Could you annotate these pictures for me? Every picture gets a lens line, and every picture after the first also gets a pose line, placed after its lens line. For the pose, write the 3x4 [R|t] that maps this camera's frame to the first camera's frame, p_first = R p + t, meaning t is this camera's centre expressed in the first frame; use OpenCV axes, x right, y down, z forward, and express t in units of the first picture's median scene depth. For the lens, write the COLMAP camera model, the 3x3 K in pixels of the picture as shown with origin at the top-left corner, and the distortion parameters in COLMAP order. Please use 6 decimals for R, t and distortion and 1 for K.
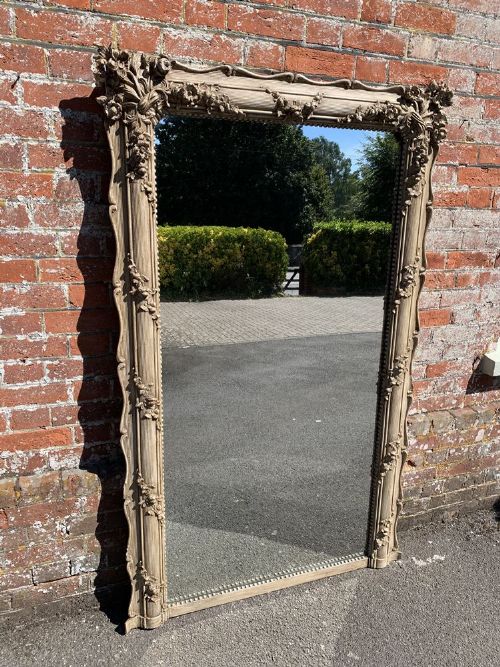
lens RADIAL K [[510.4, 0, 249.0], [0, 510.4, 322.9], [0, 0, 1]] dist [-0.000732, -0.000629]
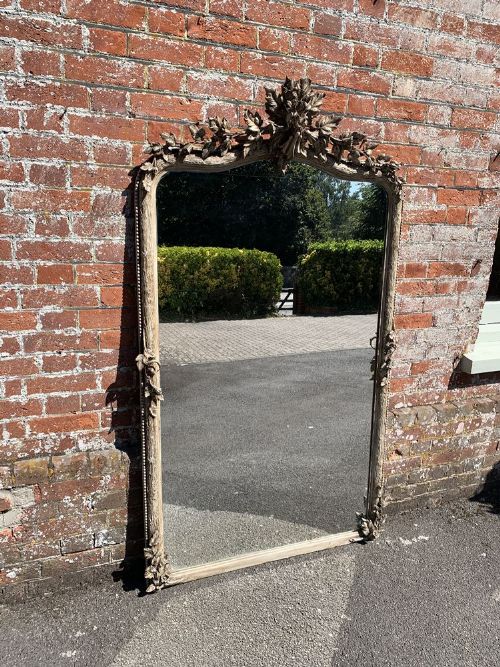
lens RADIAL K [[506.7, 0, 251.9], [0, 506.7, 322.3], [0, 0, 1]] dist [-0.002724, -0.001469]
pose [[0.999860, 0.006273, 0.015497, -0.023915], [-0.005803, 0.999527, -0.030208, 0.033511], [-0.015679, 0.030114, 0.999423, -0.129322]]
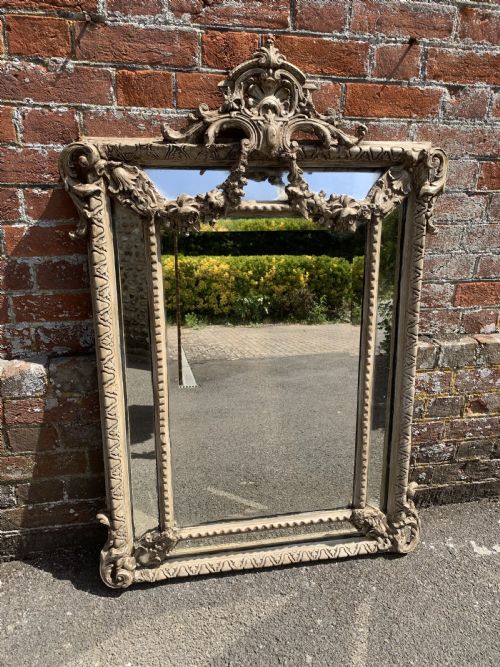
lens RADIAL K [[513.7, 0, 248.3], [0, 513.7, 317.7], [0, 0, 1]] dist [-0.003195, -0.001481]
pose [[0.986681, 0.055122, -0.153045, 0.140497], [-0.043475, 0.995971, 0.078432, 0.148295], [0.156752, -0.070734, 0.985102, 0.366140]]
